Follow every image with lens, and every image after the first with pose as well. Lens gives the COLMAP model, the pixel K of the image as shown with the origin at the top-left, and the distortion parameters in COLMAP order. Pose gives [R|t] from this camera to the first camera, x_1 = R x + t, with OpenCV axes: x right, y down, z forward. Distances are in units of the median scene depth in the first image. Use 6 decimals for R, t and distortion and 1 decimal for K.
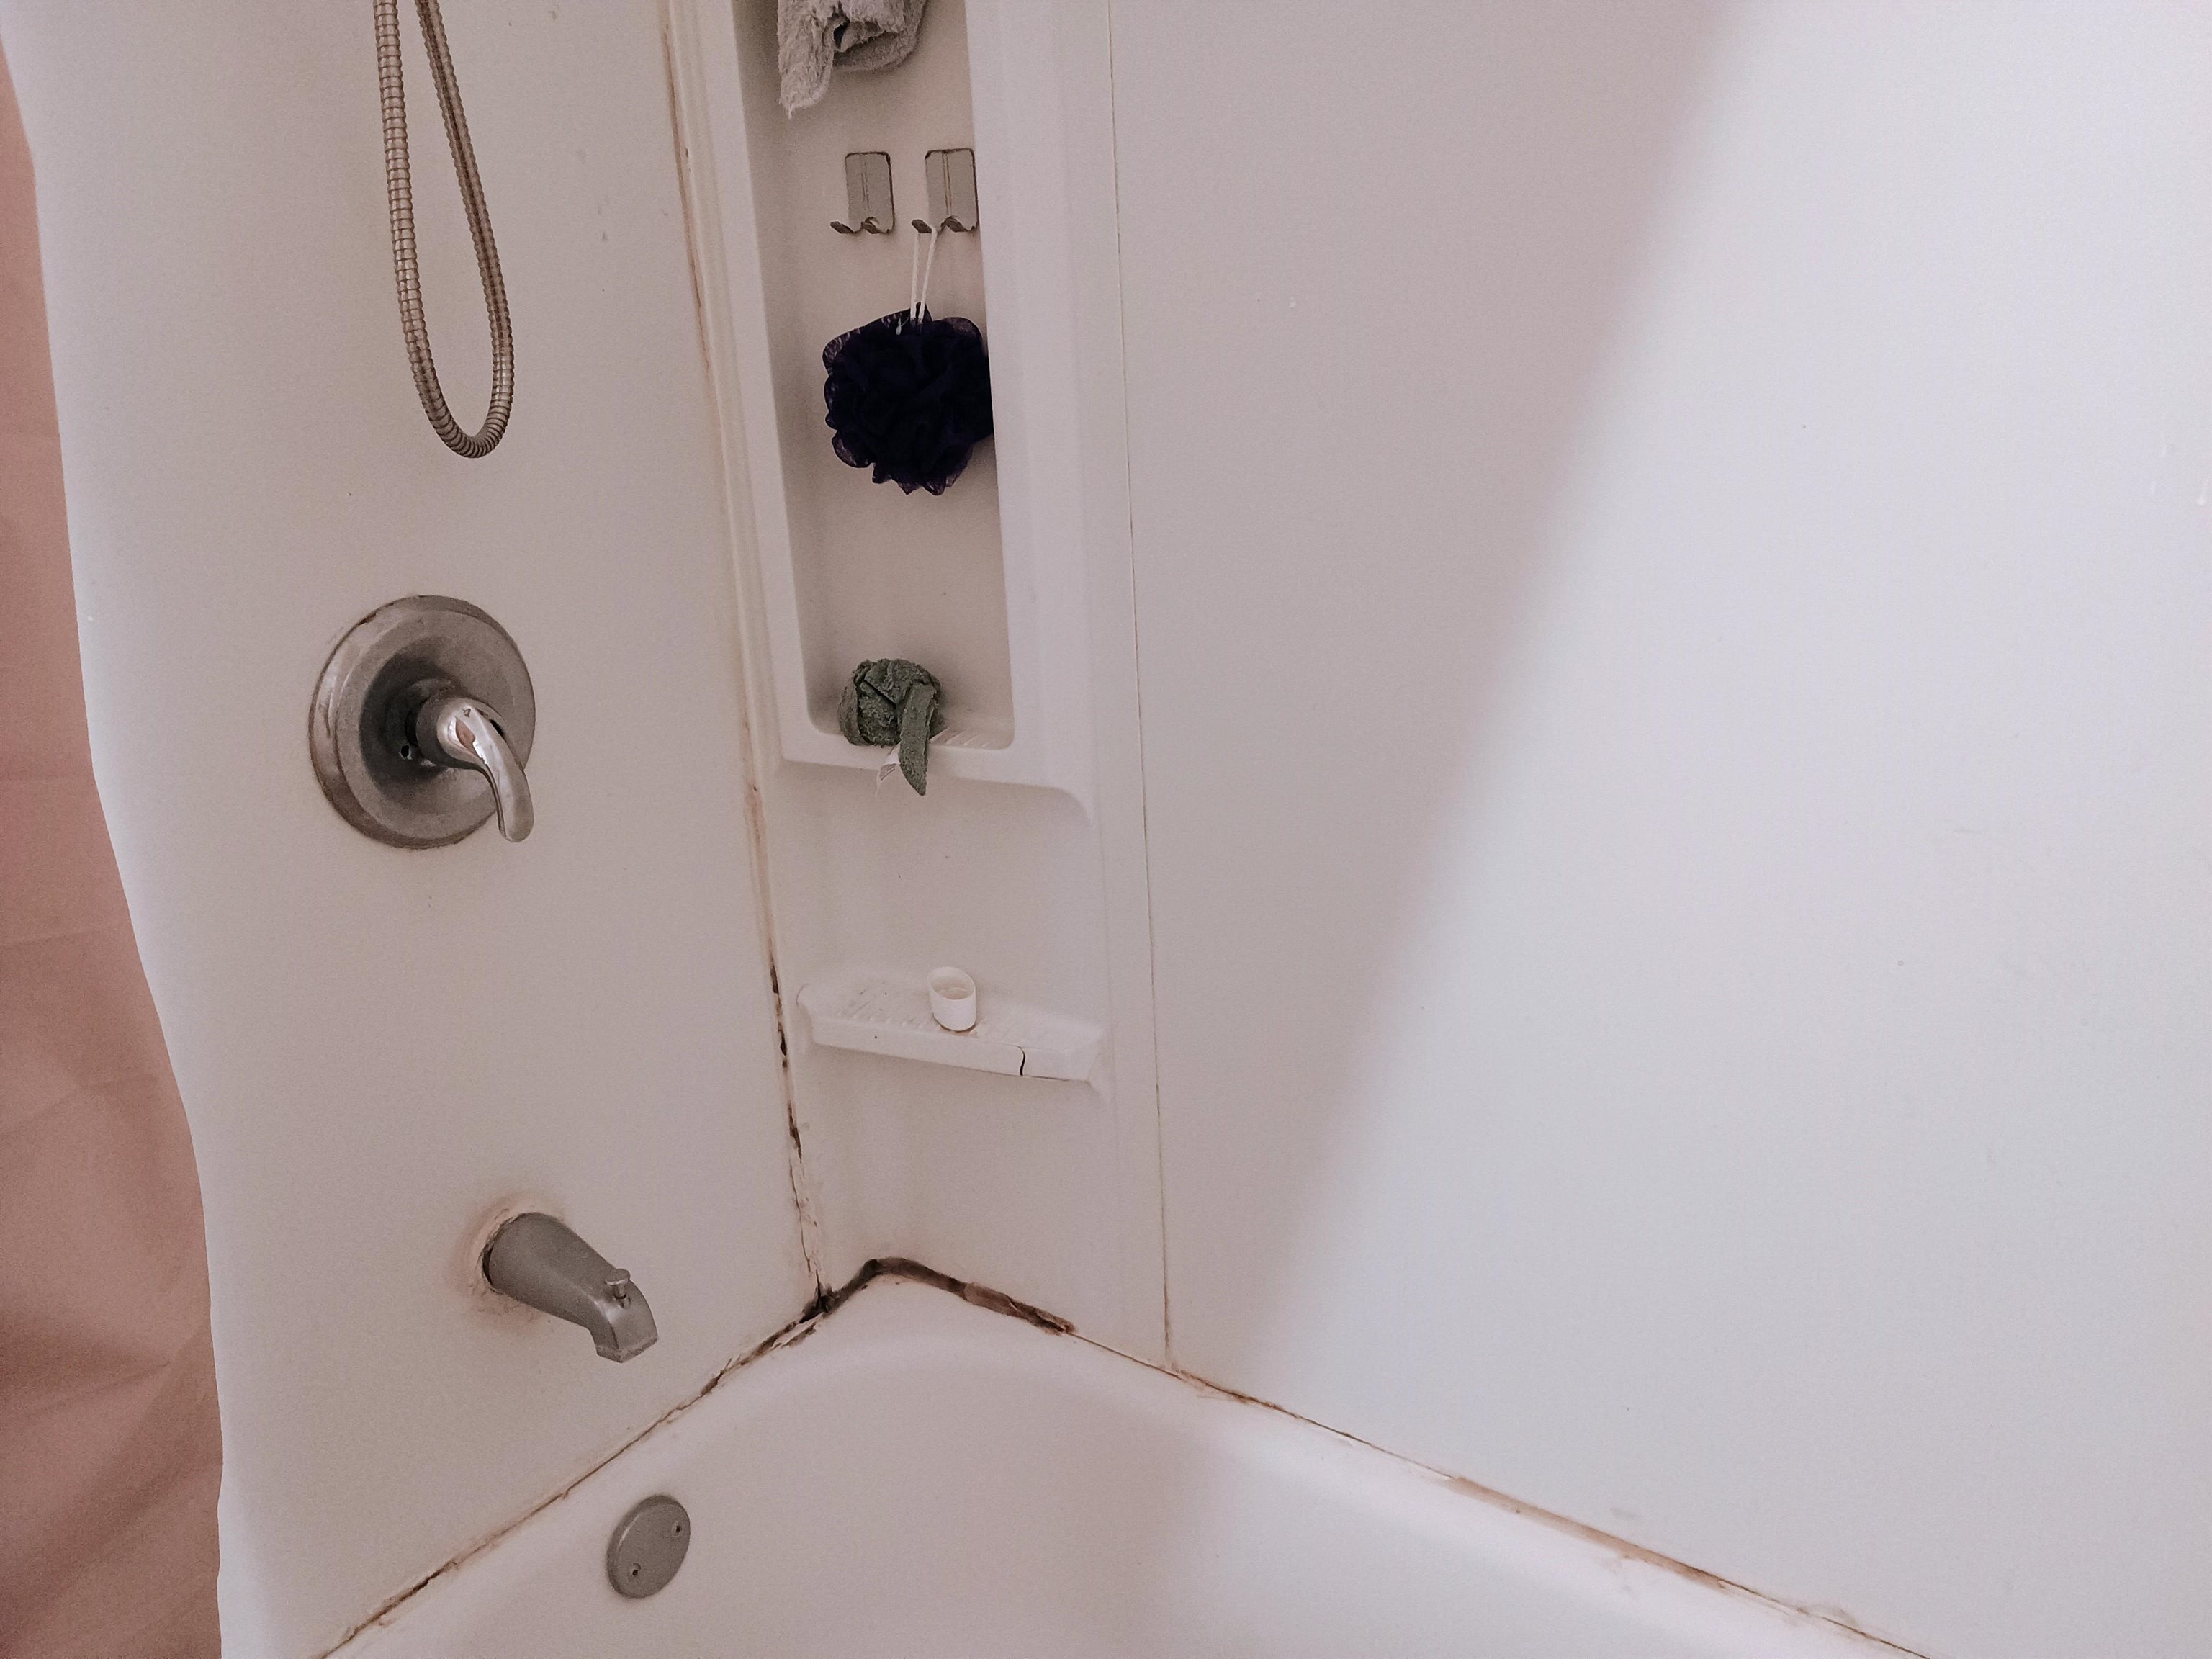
lens RADIAL K [[1918.1, 0, 1101.9], [0, 1918.1, 835.4], [0, 0, 1]] dist [0.053106, -0.043054]
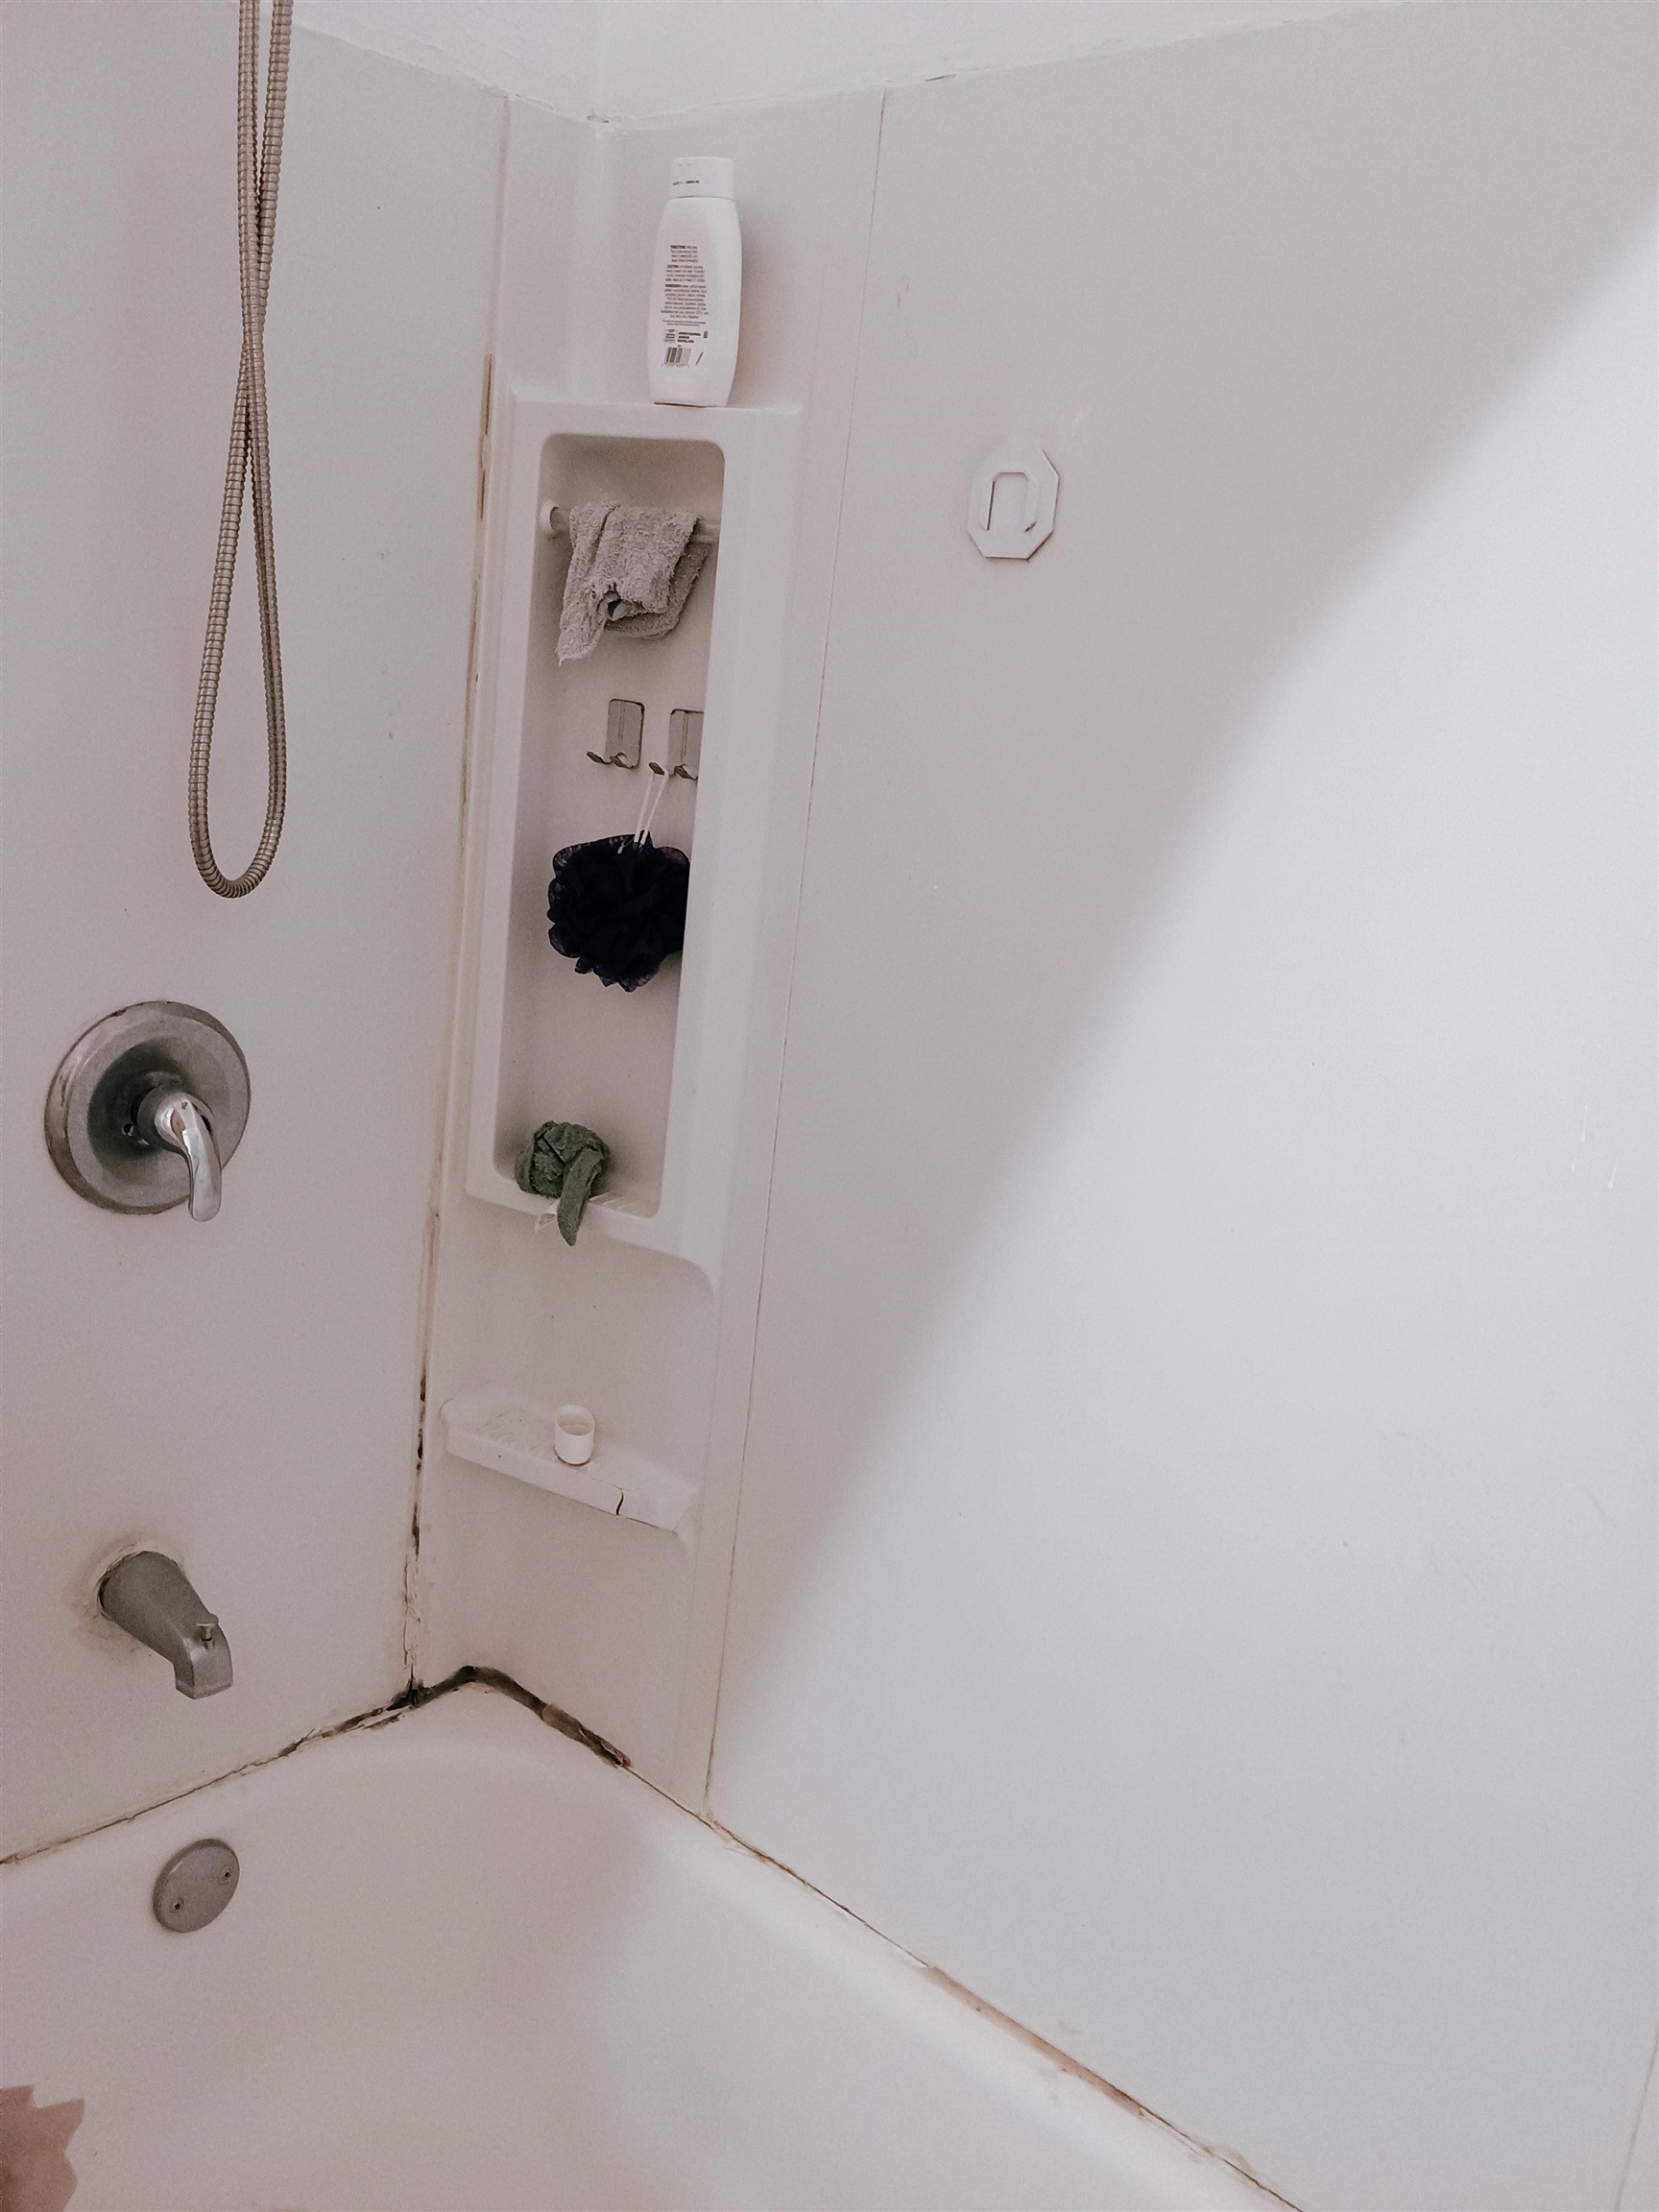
lens RADIAL K [[1918.1, 0, 835.3], [0, 1918.1, 1098.3], [0, 0, 1]] dist [0.053106, -0.043054]
pose [[0.982495, 0.173110, -0.068827, 0.127525], [-0.180223, 0.976769, -0.115940, -0.003010], [0.047158, 0.126314, 0.990869, -0.129682]]
